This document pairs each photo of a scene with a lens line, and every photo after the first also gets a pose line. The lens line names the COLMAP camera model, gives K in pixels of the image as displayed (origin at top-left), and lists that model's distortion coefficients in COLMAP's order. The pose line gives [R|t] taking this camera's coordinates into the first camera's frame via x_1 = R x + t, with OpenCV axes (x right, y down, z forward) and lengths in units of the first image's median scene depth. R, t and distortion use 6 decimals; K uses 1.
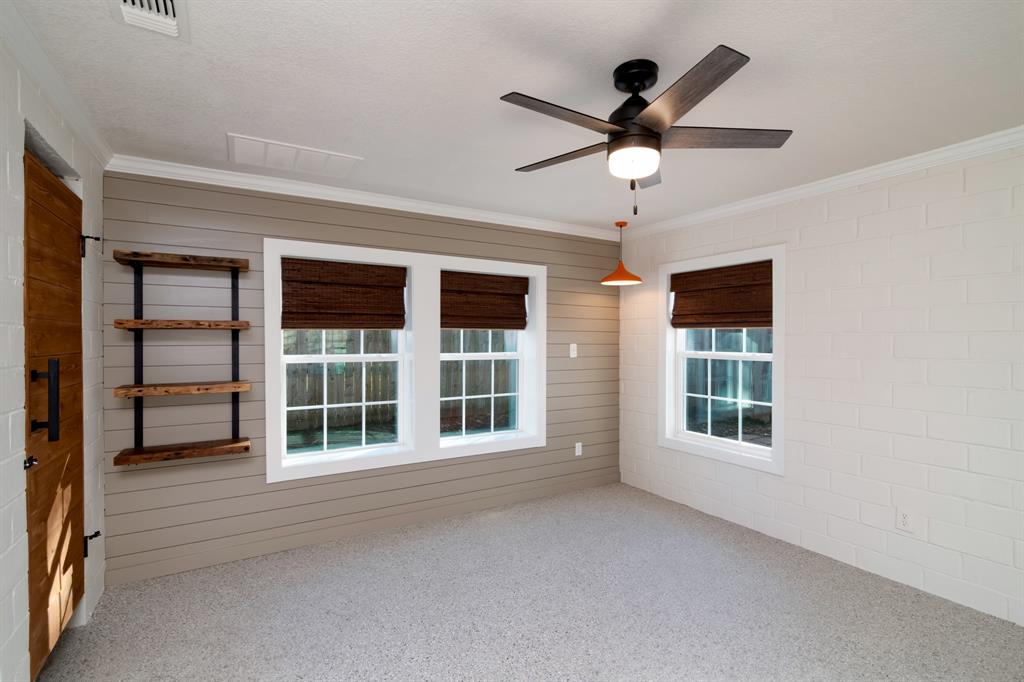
lens RADIAL K [[470.8, 0, 513.7], [0, 470.8, 339.3], [0, 0, 1]] dist [-0.009860, 0.001993]
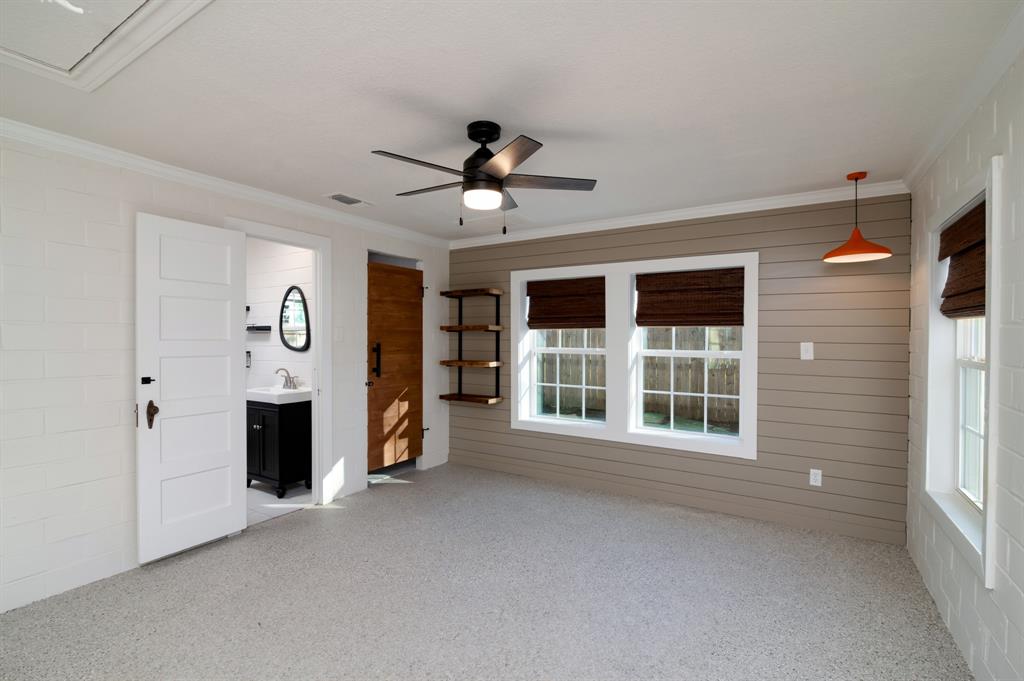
lens RADIAL K [[470.8, 0, 505.5], [0, 470.8, 340.5], [0, 0, 1]] dist [-0.009860, 0.001993]
pose [[0.448908, 0.009582, -0.893527, 0.707587], [-0.001714, 0.999950, 0.009862, -0.000781], [0.893577, -0.002896, 0.448901, 0.226901]]
